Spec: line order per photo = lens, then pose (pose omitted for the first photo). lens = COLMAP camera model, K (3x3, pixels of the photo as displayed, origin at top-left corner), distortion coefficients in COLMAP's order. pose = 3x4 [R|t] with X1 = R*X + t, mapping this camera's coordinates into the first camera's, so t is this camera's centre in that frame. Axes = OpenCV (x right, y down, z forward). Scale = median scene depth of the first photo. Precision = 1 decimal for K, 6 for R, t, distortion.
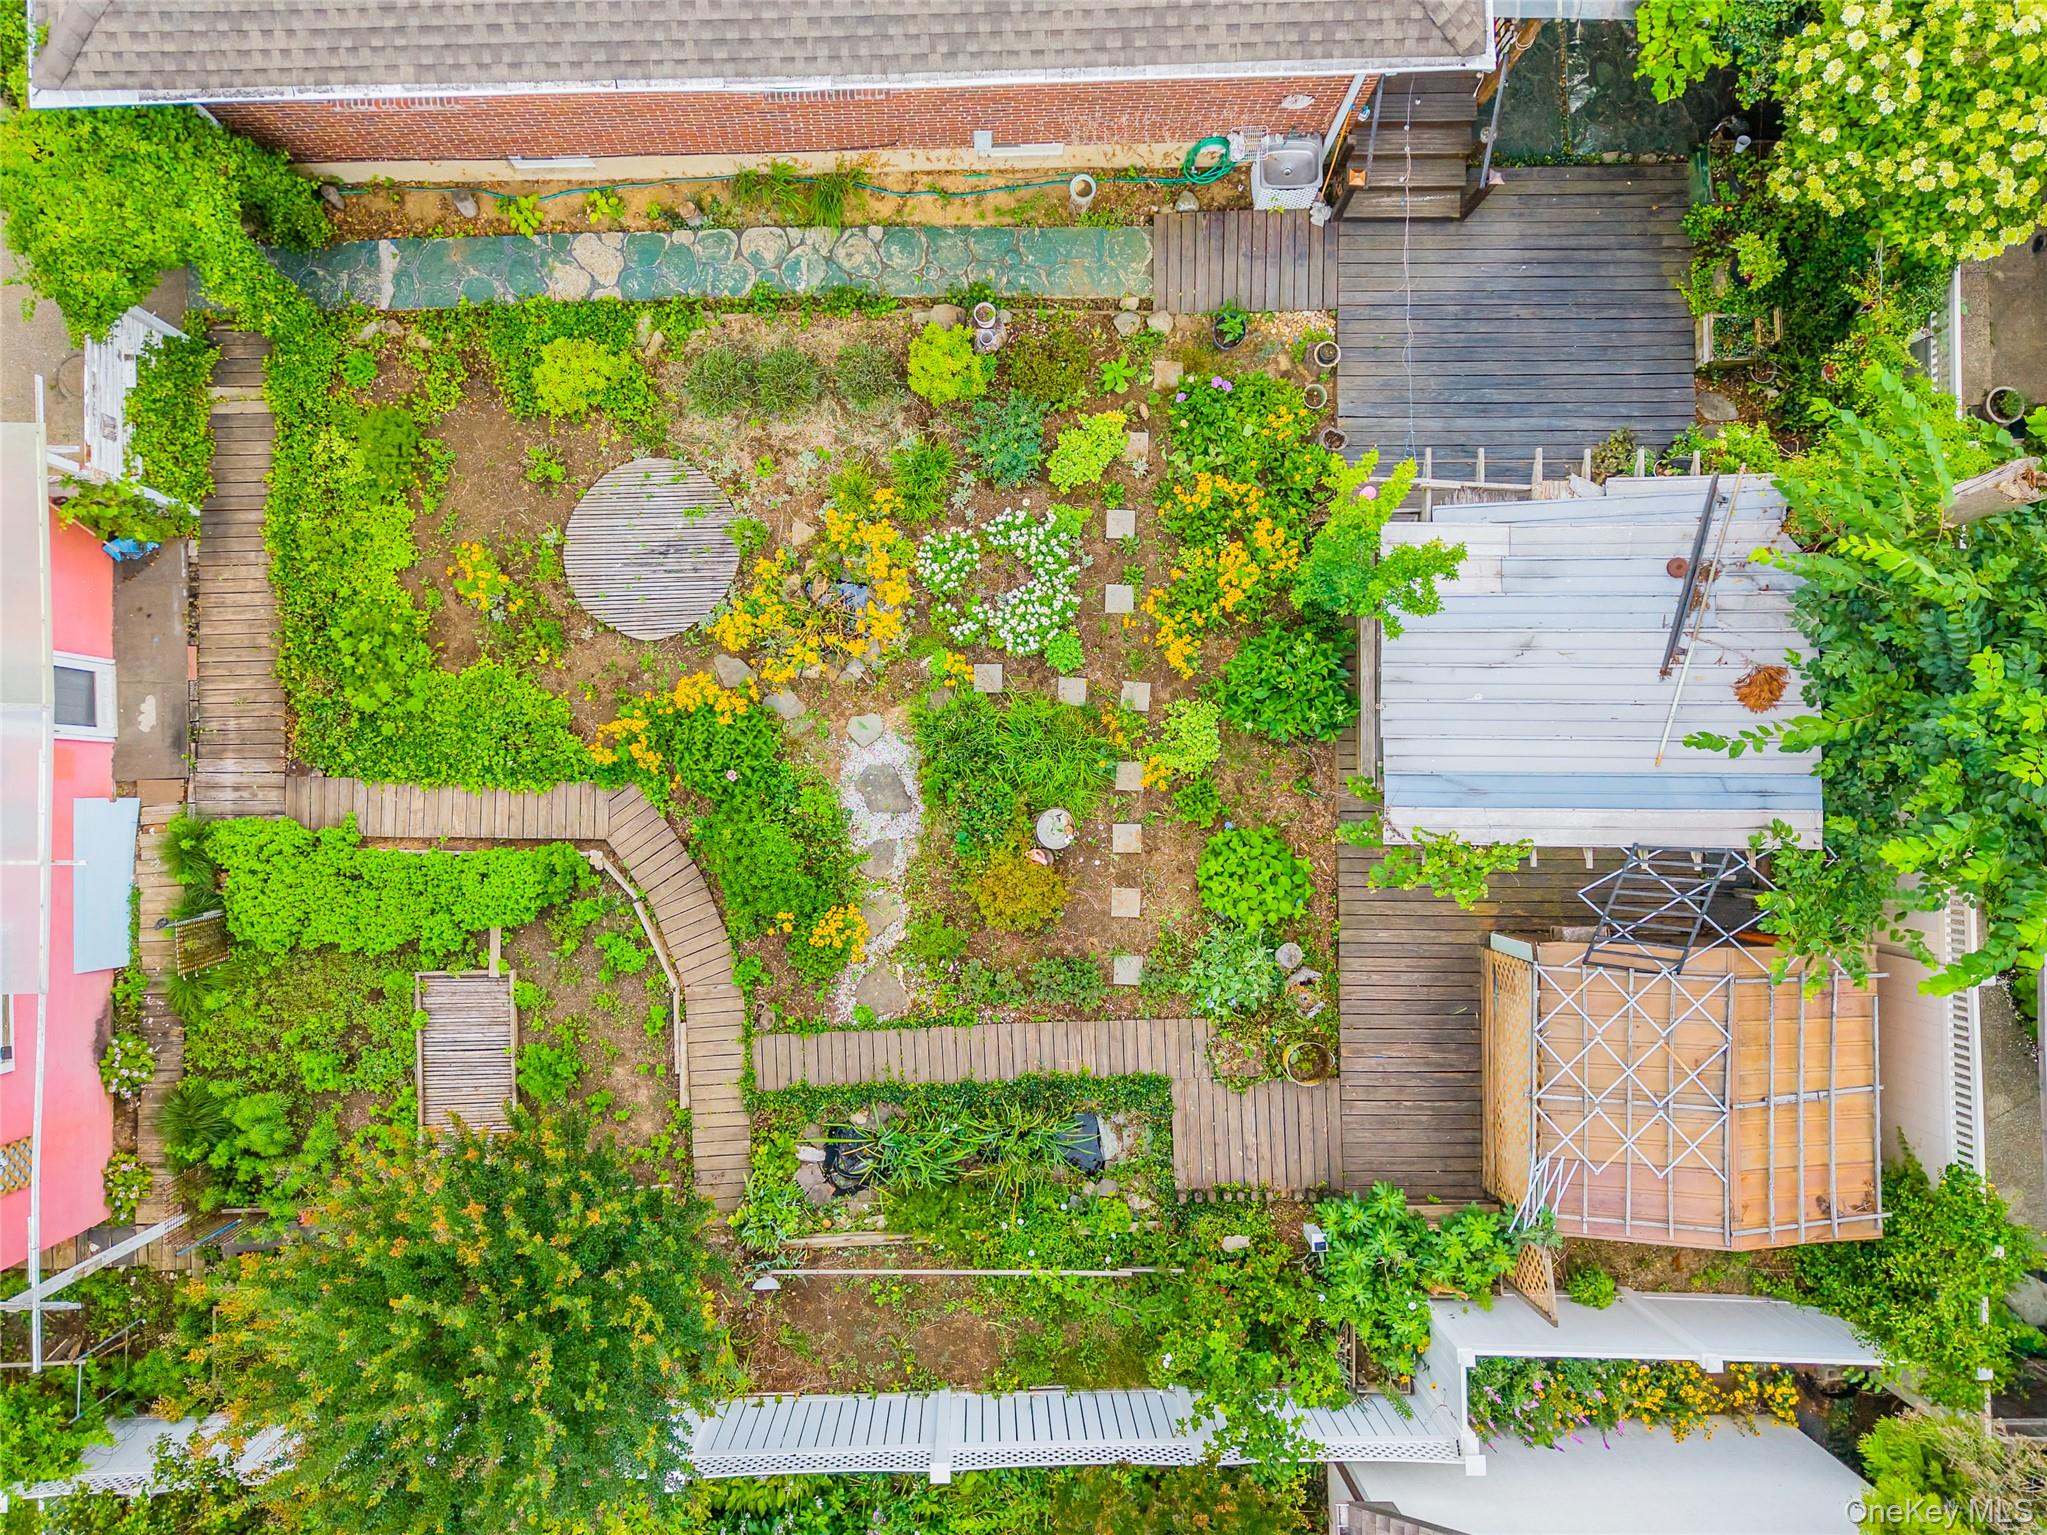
lens RADIAL K [[1424.8, 0, 970.8], [0, 1424.8, 686.2], [0, 0, 1]] dist [0.070690, -0.067435]
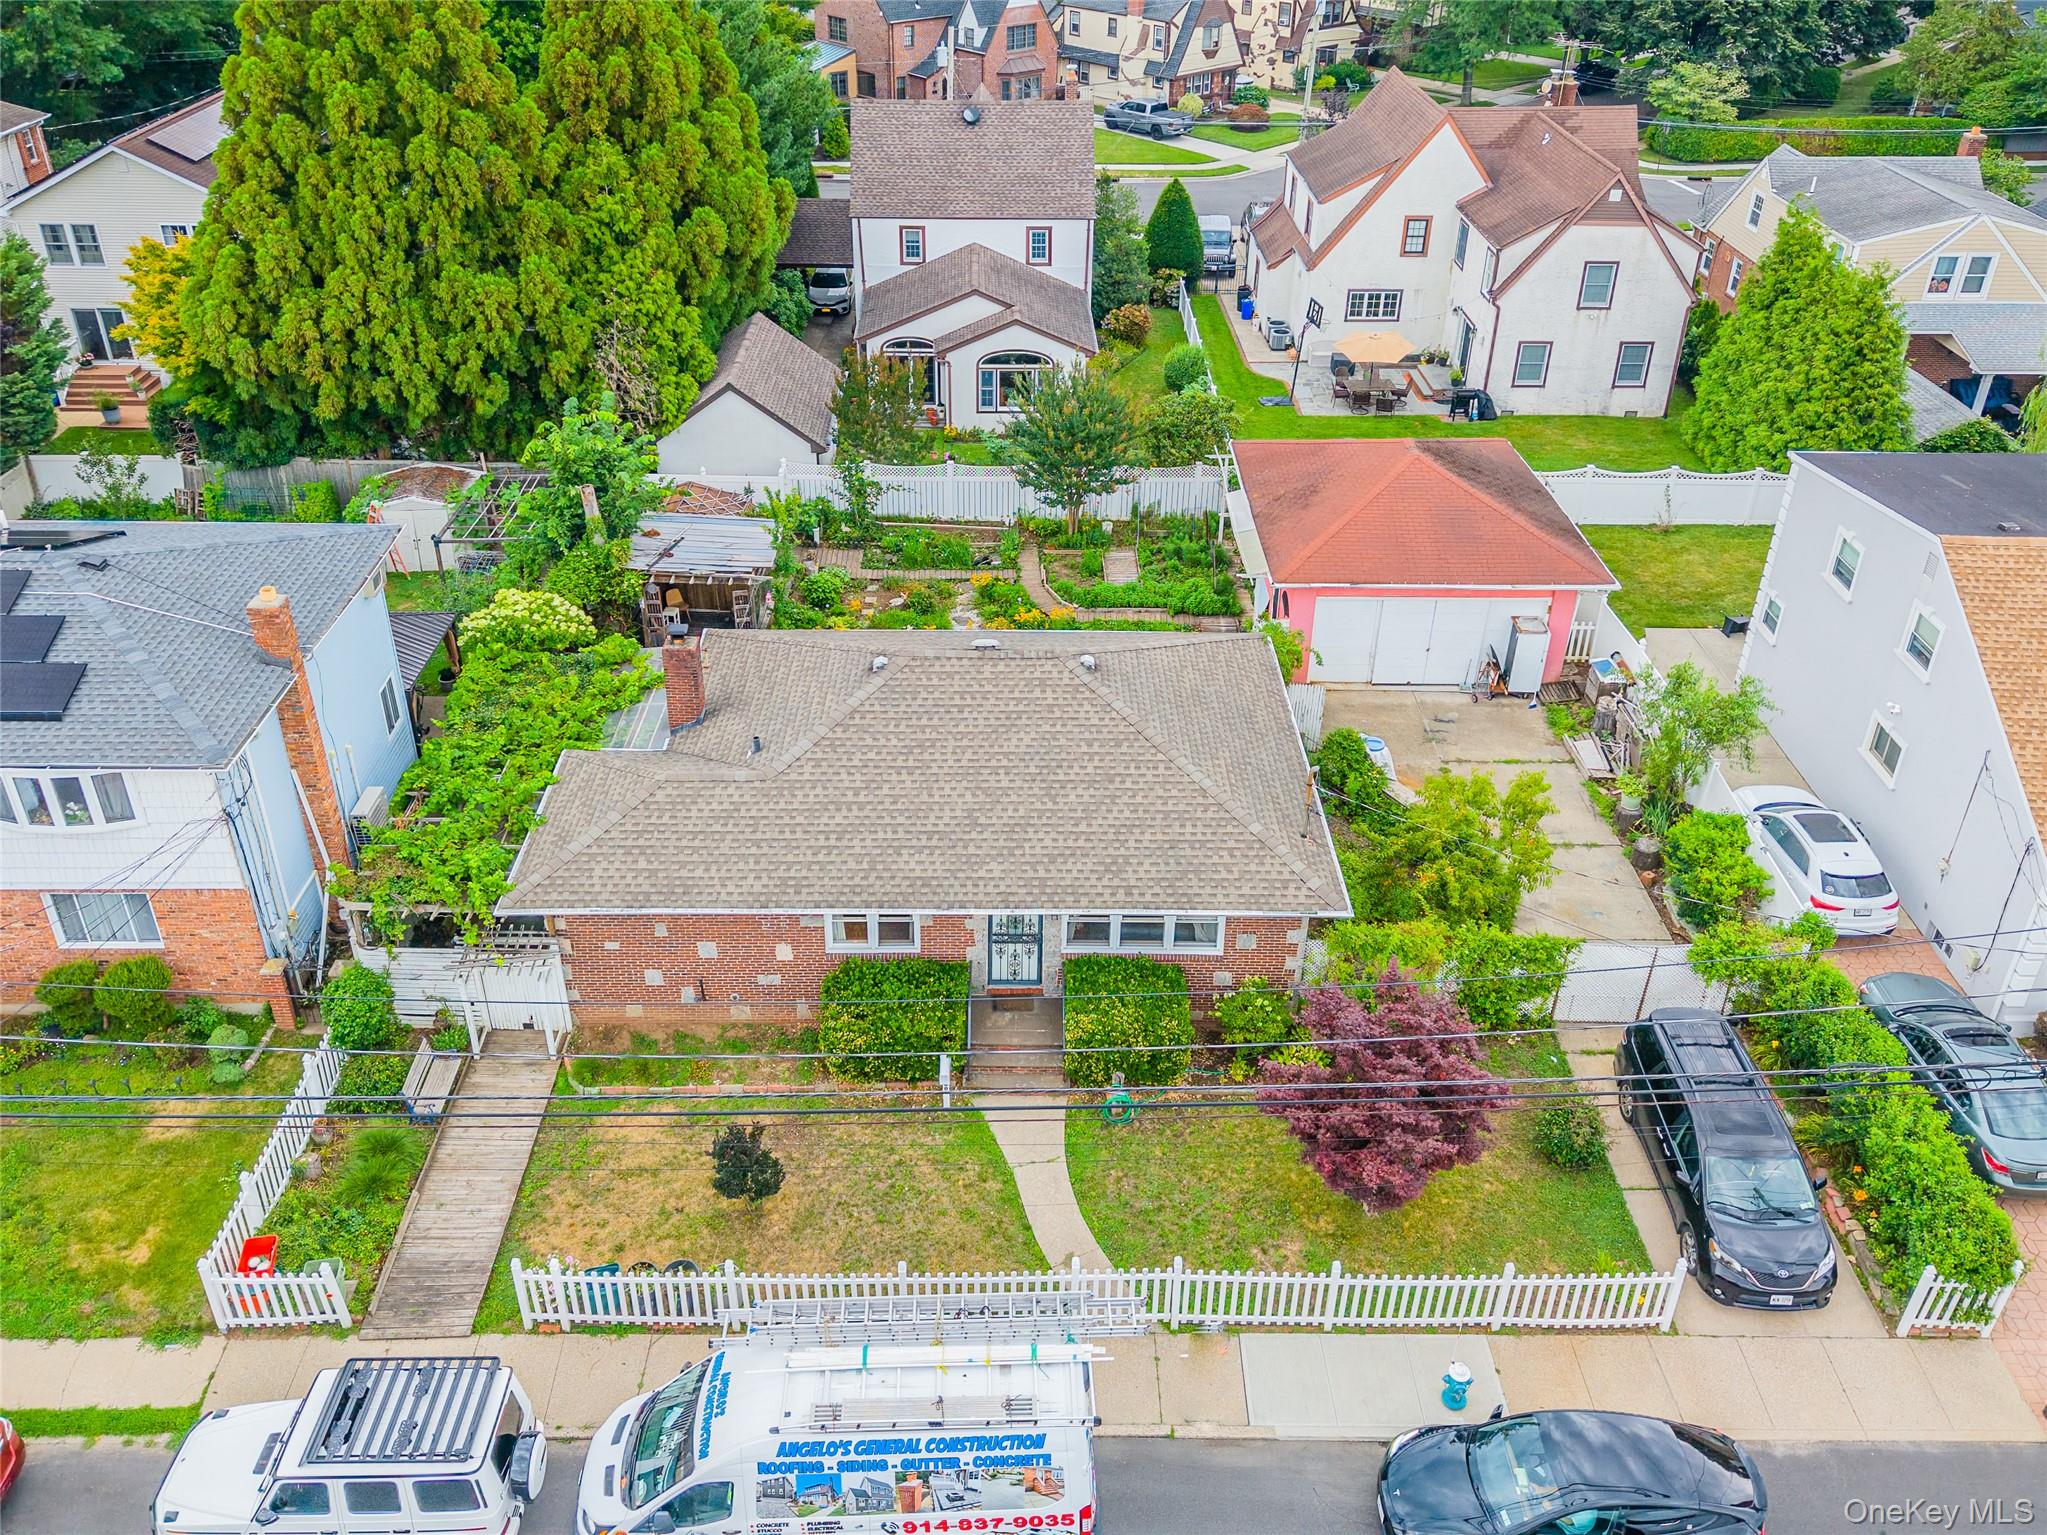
lens RADIAL K [[1625.7, 0, 1022.6], [0, 1625.7, 735.7], [0, 0, 1]] dist [0.061289, -0.078791]
pose [[-0.999860, -0.011251, 0.012365, -0.205391], [0.016276, -0.486225, 0.873682, -2.555357], [-0.003818, 0.873761, 0.486340, -0.207217]]
